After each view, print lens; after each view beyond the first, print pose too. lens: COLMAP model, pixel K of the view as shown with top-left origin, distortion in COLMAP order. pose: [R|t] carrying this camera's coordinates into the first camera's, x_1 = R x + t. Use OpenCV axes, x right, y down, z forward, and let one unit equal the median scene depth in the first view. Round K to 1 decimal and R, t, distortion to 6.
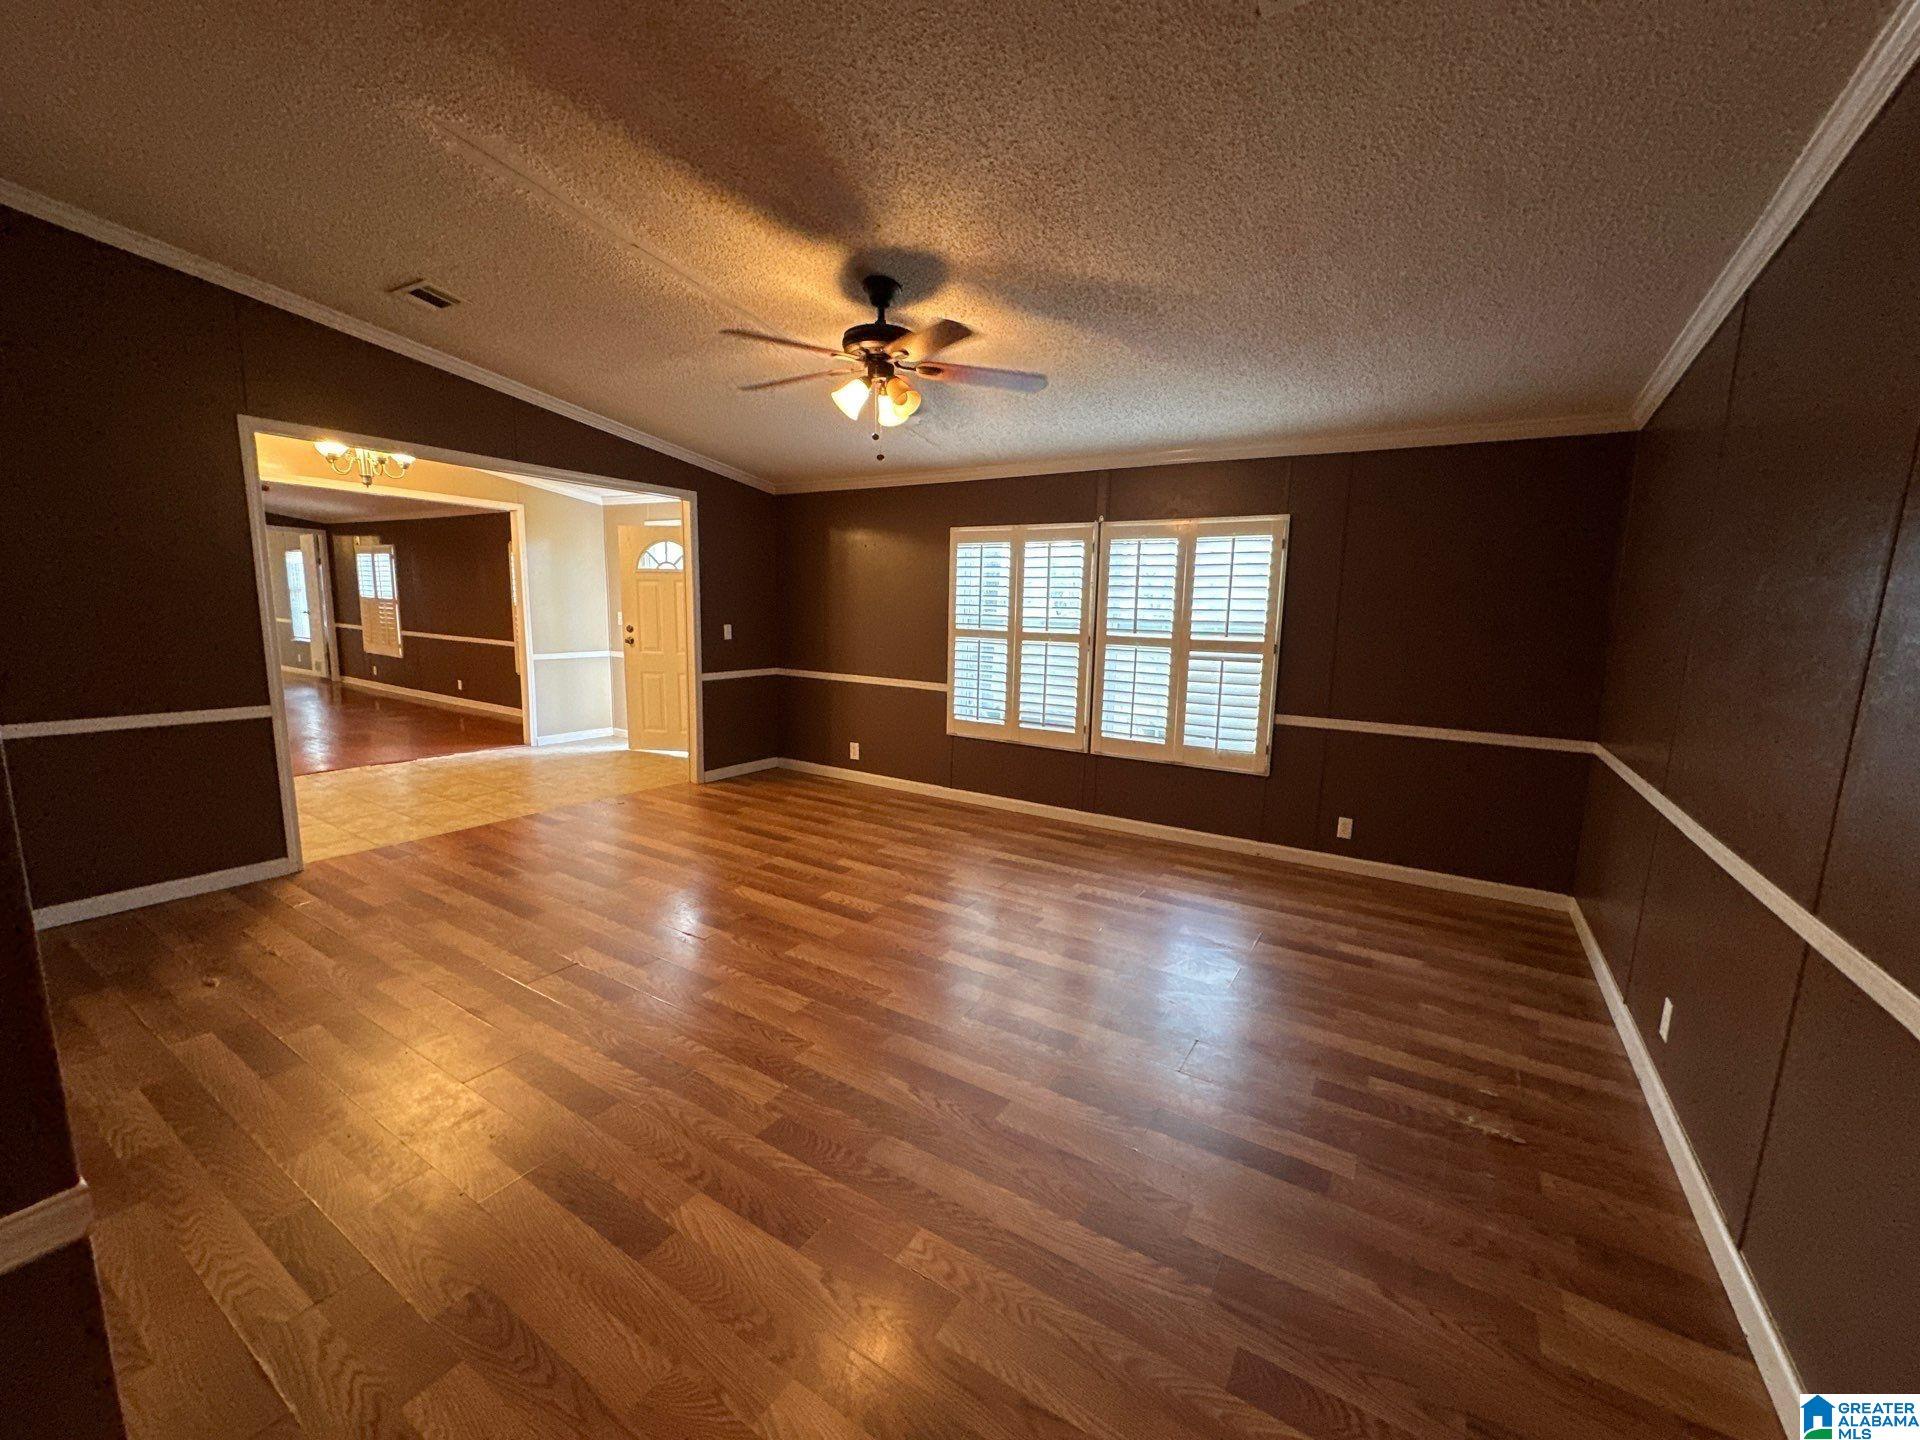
lens RADIAL K [[766.1, 0, 961.4], [0, 766.1, 732.1], [0, 0, 1]] dist [0.002590, 0.000717]
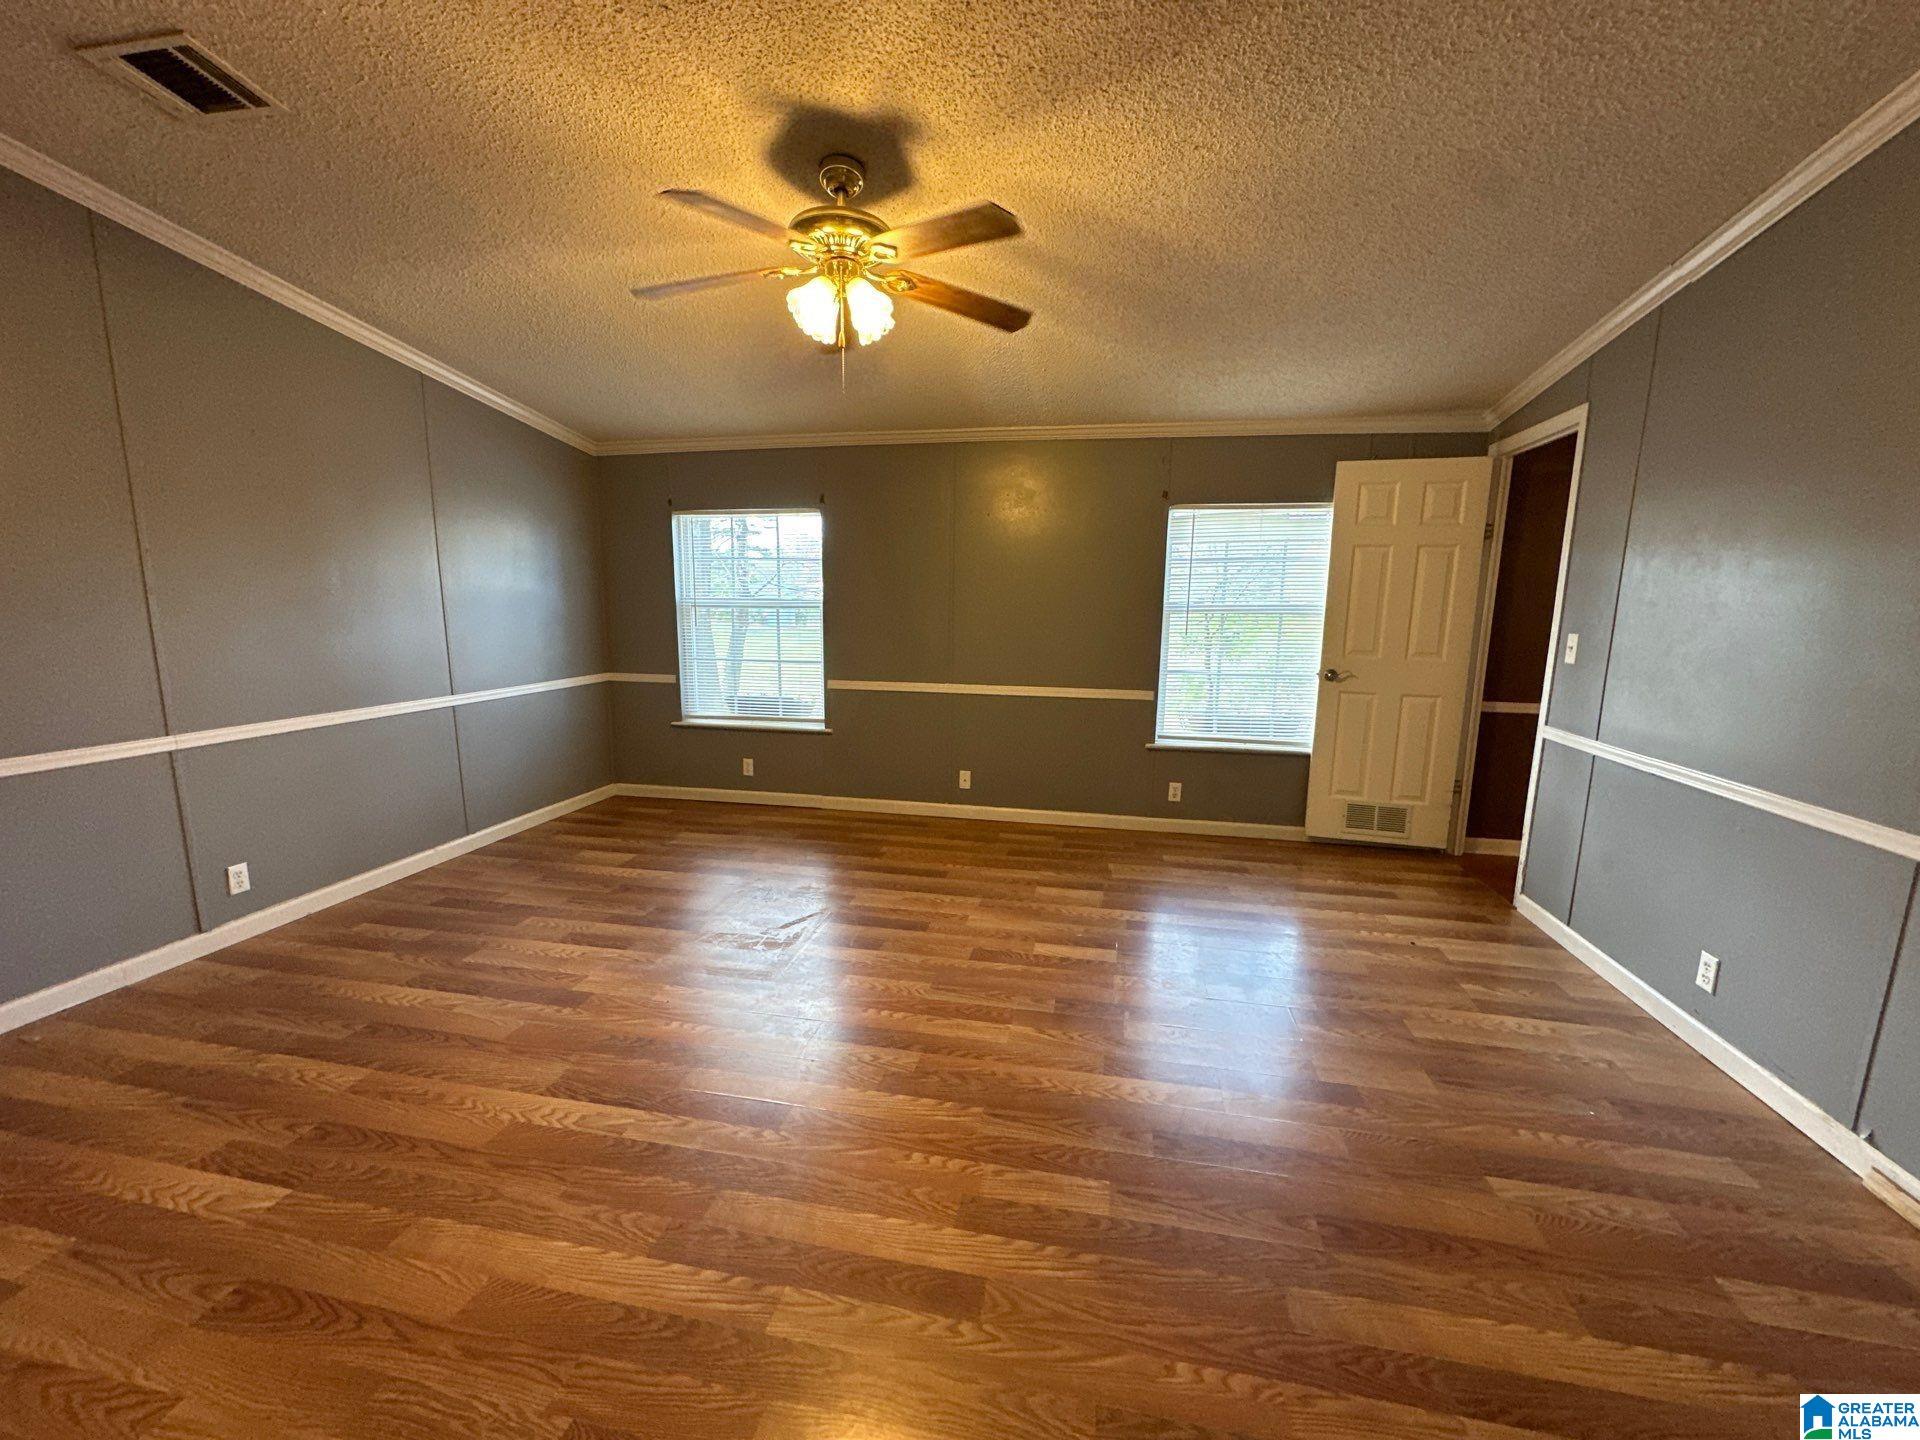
lens RADIAL K [[766.1, 0, 961.0], [0, 766.1, 716.3], [0, 0, 1]] dist [0.002590, 0.000717]
pose [[0.927626, -0.068548, 0.367166, -0.353711], [0.066929, 0.997610, 0.017158, -0.044134], [-0.367465, 0.008658, 0.929997, 0.218804]]
